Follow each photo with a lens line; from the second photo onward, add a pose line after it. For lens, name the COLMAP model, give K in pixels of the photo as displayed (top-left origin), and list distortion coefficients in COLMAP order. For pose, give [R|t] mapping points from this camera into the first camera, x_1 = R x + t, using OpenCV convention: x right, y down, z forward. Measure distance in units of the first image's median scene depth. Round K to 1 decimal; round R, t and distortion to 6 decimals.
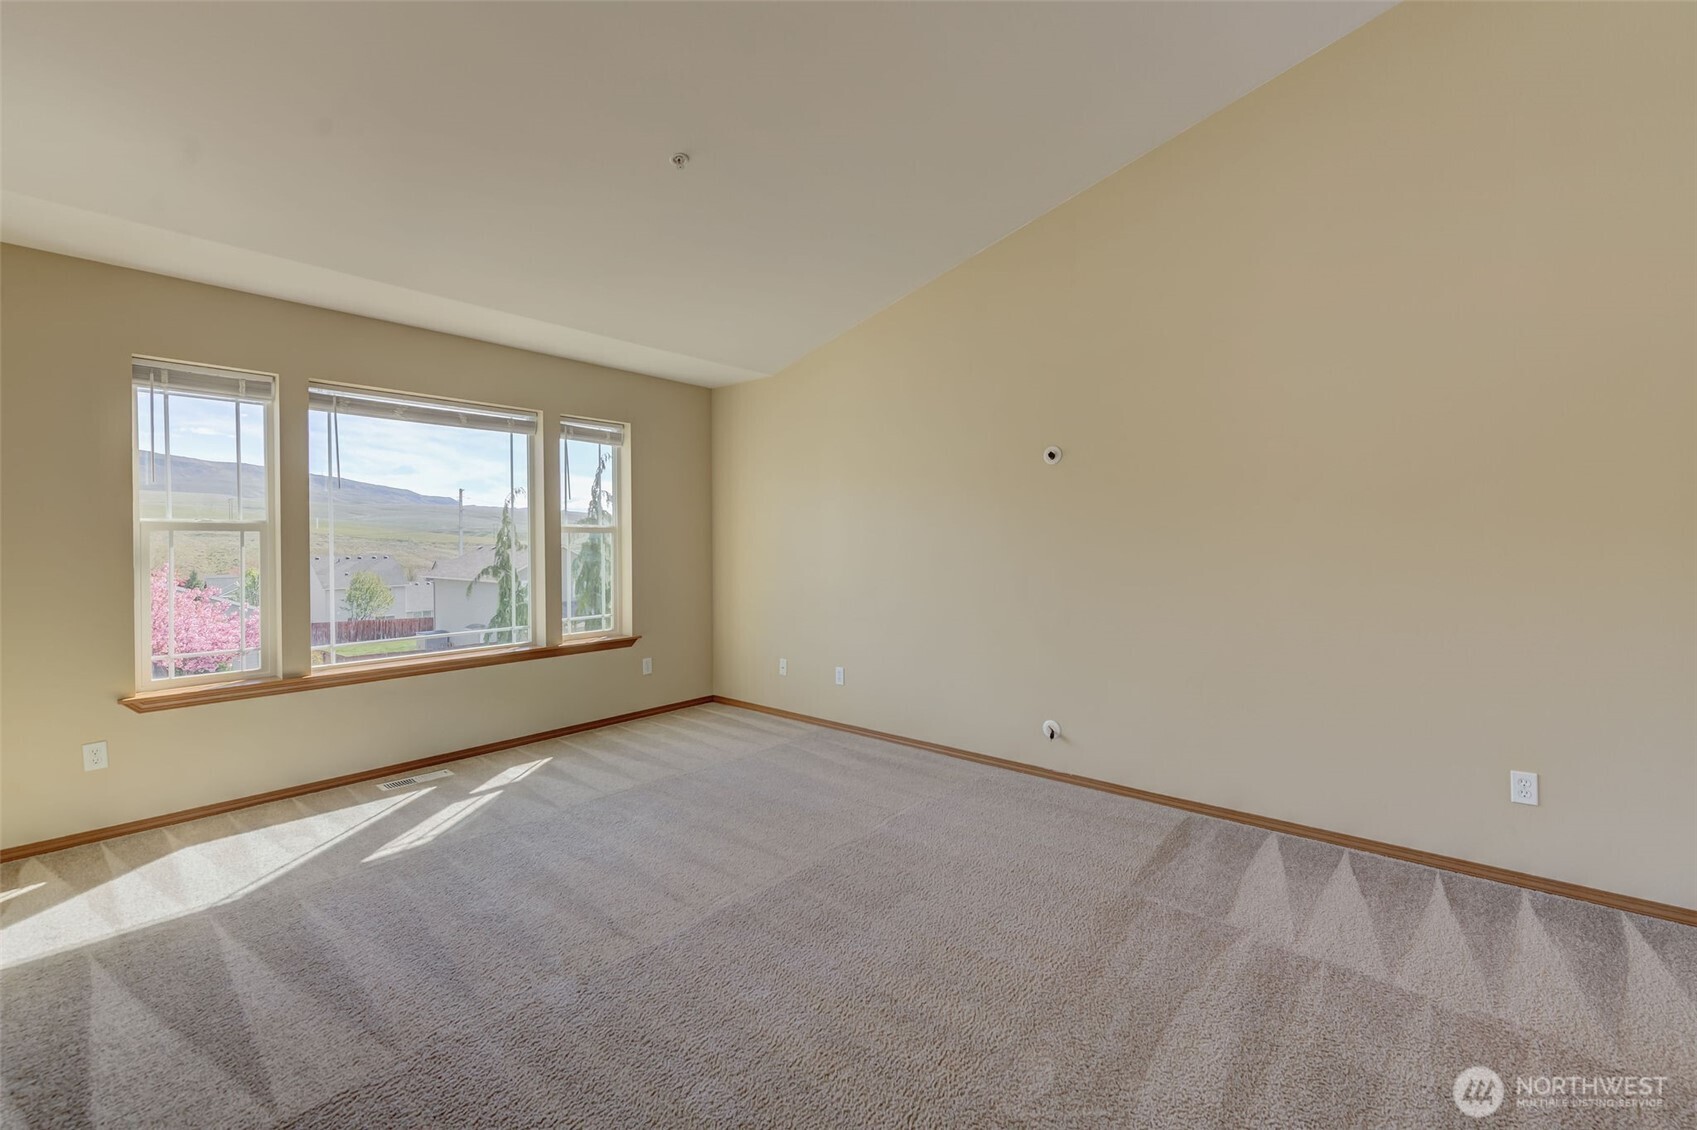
lens RADIAL K [[727.5, 0, 850.1], [0, 727.5, 533.4], [0, 0, 1]] dist [-0.000025, -0.000099]
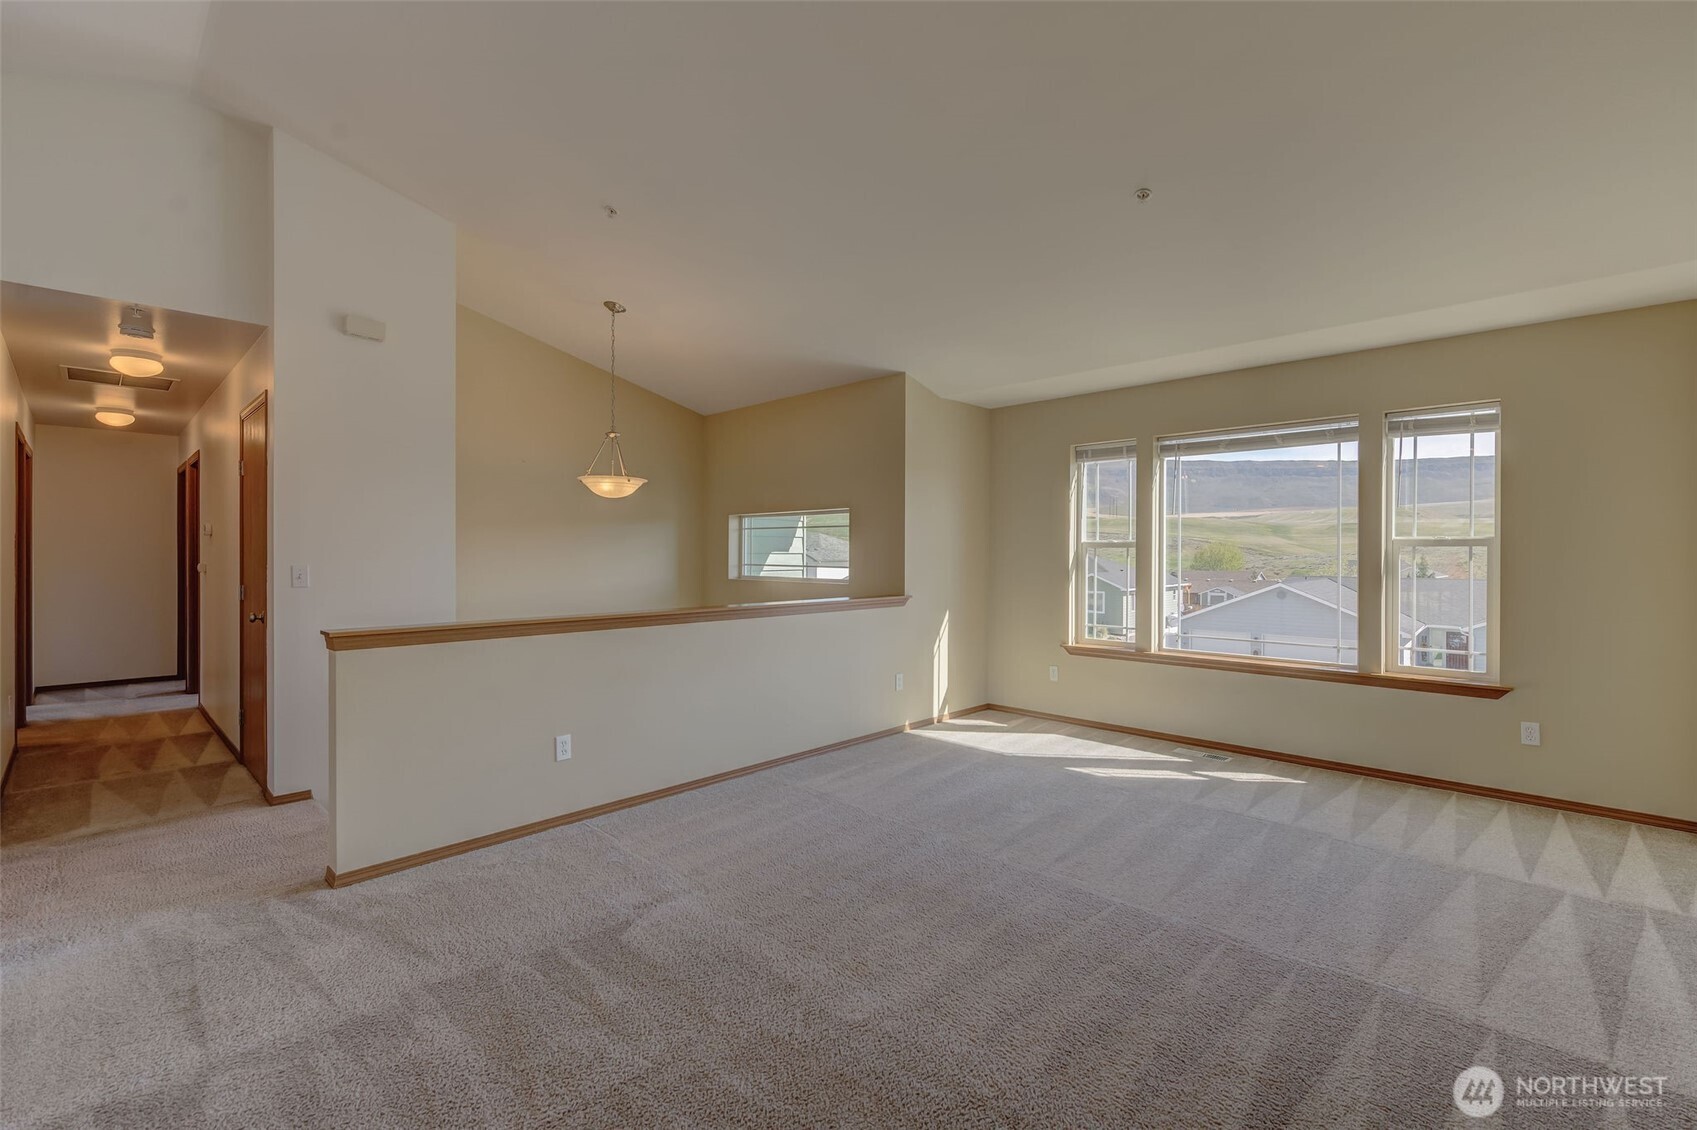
lens RADIAL K [[783.9, 0, 854.4], [0, 783.9, 542.6], [0, 0, 1]] dist [0.001198, 0.000165]
pose [[-0.116108, -0.011951, -0.993165, 0.681383], [0.004616, 0.999910, -0.012572, 0.003191], [0.993226, -0.006044, -0.116042, 0.525988]]
